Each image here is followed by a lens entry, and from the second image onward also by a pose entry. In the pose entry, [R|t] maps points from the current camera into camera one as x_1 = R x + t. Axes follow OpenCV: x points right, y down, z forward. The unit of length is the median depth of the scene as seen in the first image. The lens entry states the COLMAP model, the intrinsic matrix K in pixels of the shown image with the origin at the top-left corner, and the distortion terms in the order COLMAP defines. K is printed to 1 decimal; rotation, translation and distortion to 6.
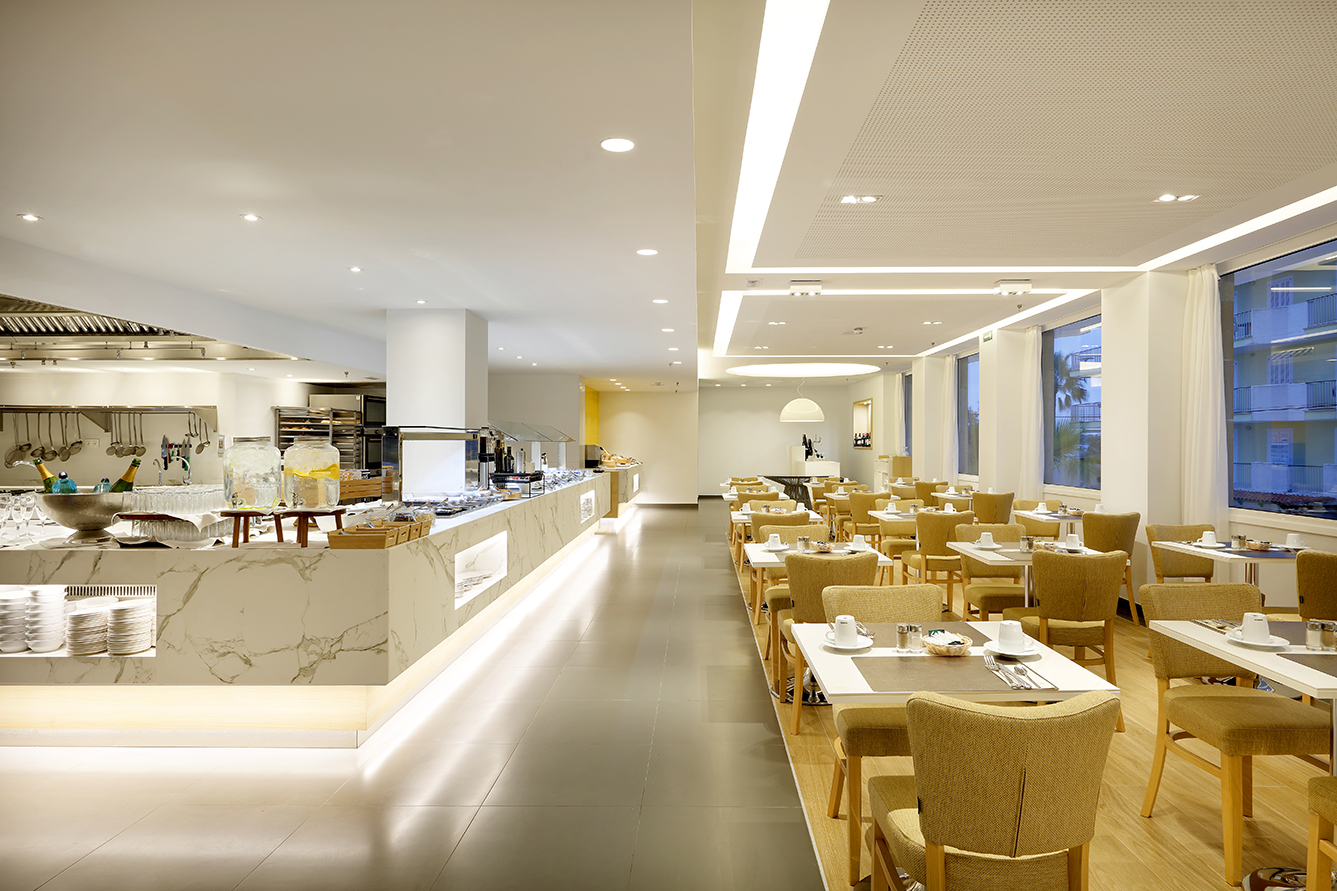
lens RADIAL K [[790.9, 0, 684.6], [0, 790.9, 439.1], [0, 0, 1]] dist [-0.004944, -0.001653]
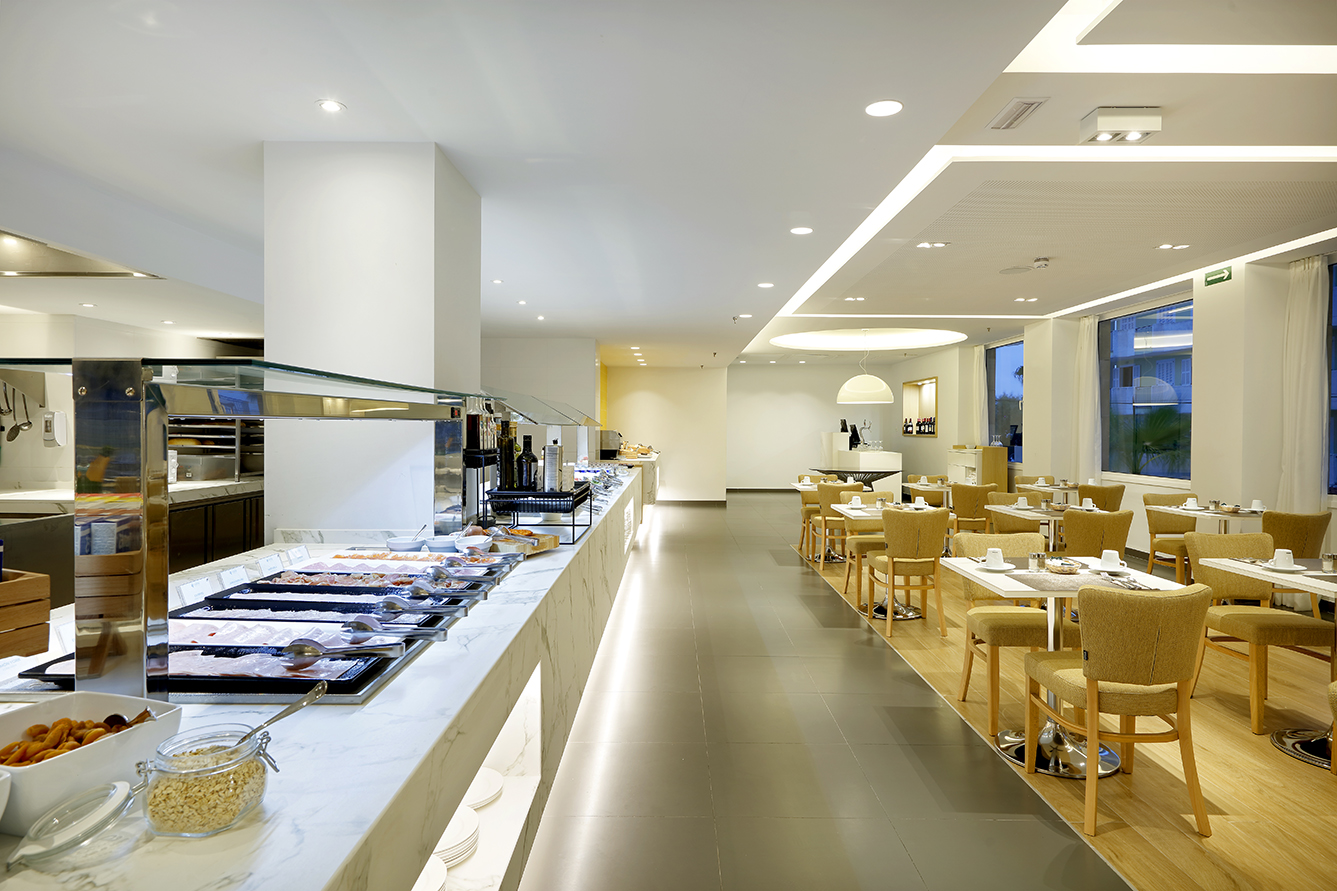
lens RADIAL K [[790.9, 0, 684.6], [0, 790.9, 439.1], [0, 0, 1]] dist [-0.004944, -0.001653]
pose [[0.999433, 0.006815, 0.032980, -0.134484], [-0.007437, 0.999796, 0.018774, 0.002233], [-0.032846, -0.019009, 0.999280, 0.489011]]
